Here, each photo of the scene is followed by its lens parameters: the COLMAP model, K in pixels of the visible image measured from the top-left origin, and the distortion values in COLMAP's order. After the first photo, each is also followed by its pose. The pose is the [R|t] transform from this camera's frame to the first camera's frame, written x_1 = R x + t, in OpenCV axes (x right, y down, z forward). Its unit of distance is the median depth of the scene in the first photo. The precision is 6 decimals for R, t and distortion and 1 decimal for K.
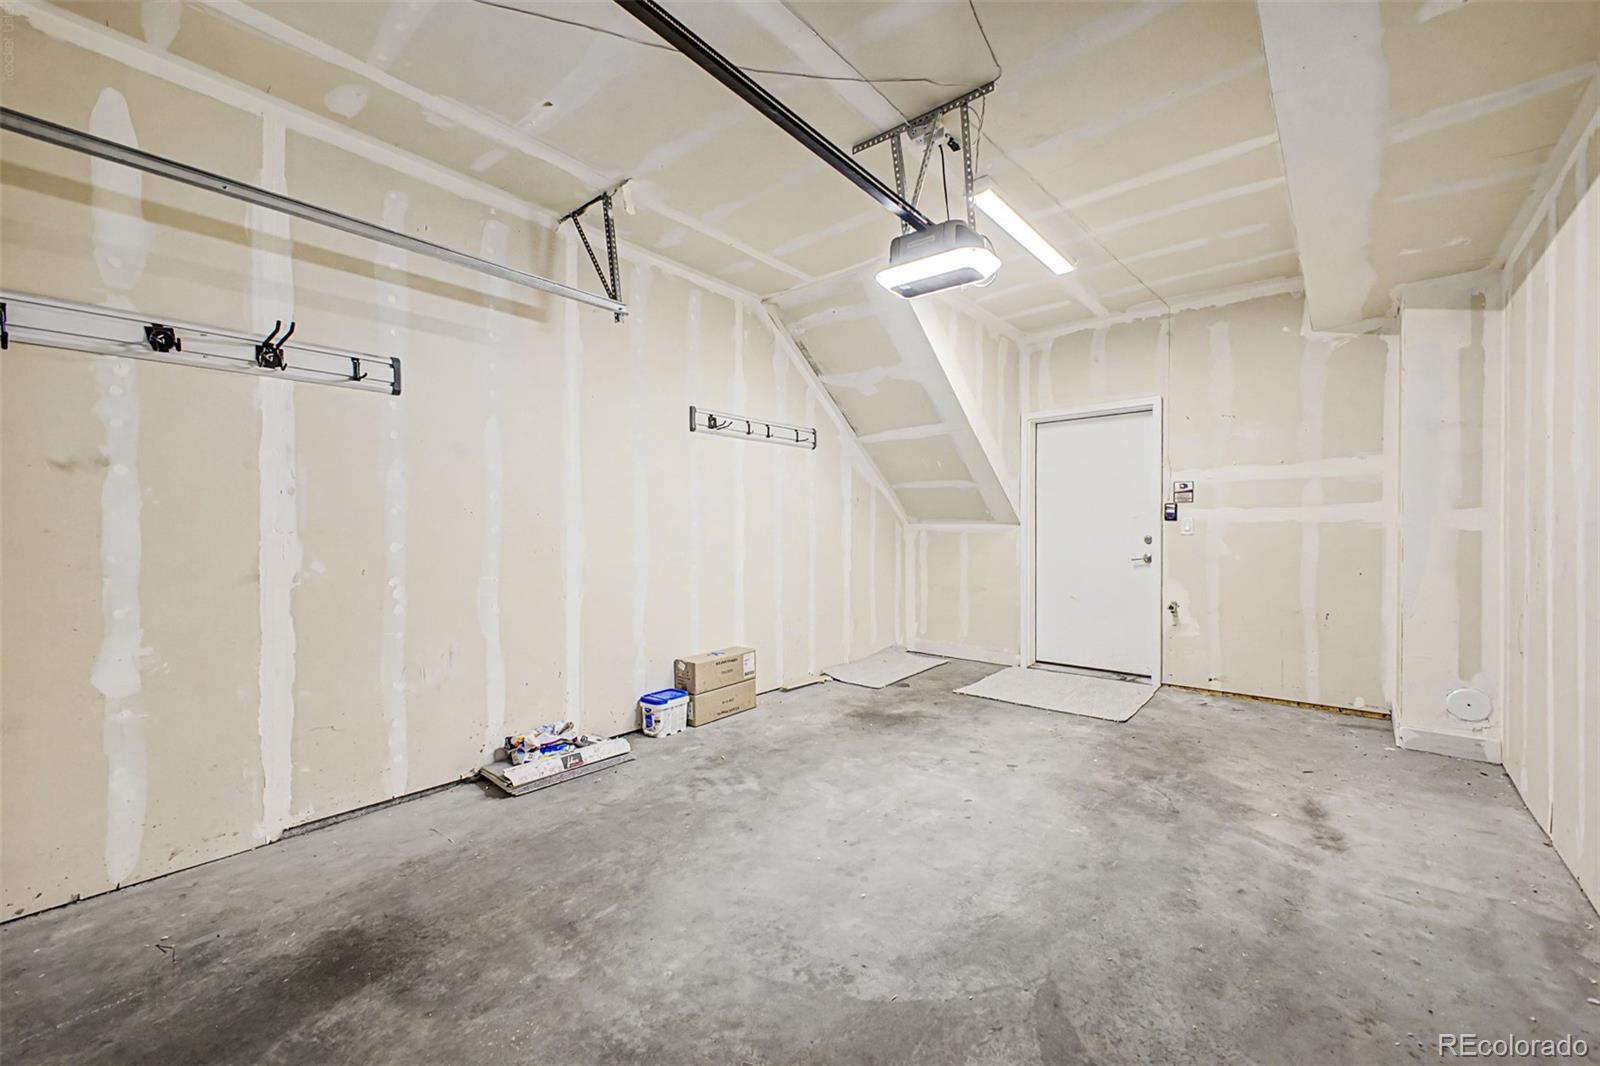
lens RADIAL K [[638.7, 0, 799.8], [0, 638.7, 530.6], [0, 0, 1]] dist [0.014496, -0.003893]
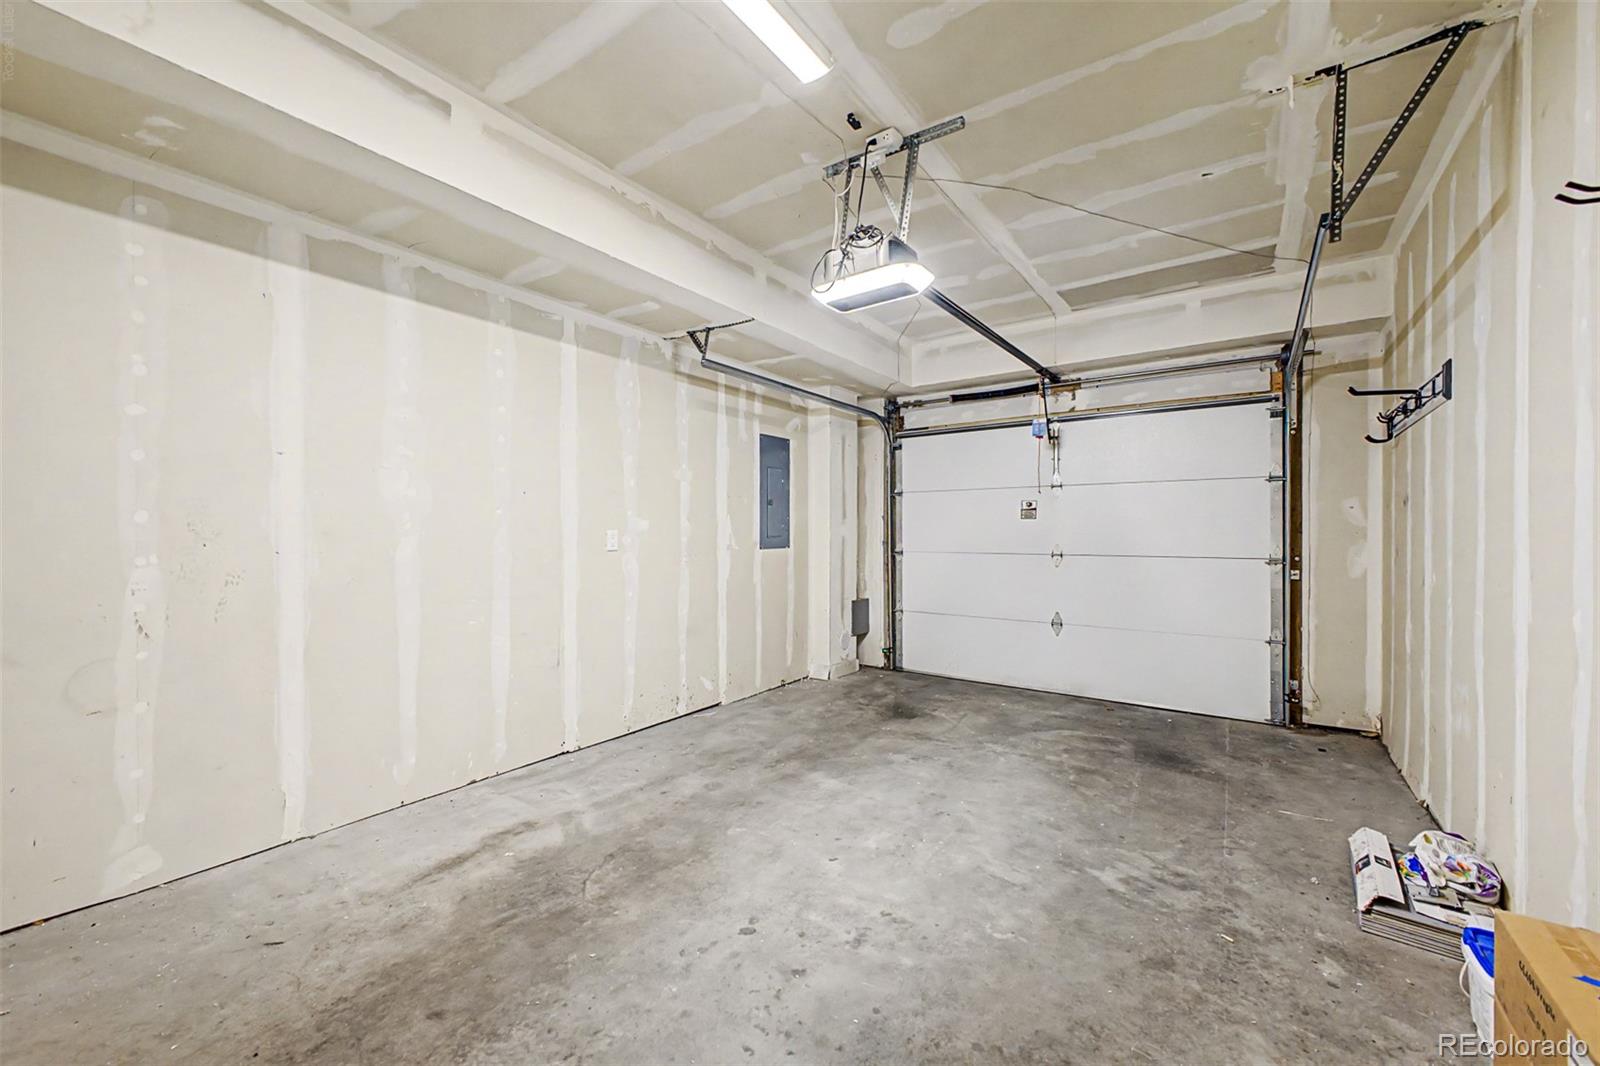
lens RADIAL K [[638.7, 0, 798.6], [0, 638.7, 535.8], [0, 0, 1]] dist [0.014496, -0.003893]
pose [[-0.996115, 0.000786, -0.088054, 0.402794], [0.000093, 0.999969, 0.007880, -0.022328], [0.088058, 0.007841, -0.996085, 1.937847]]
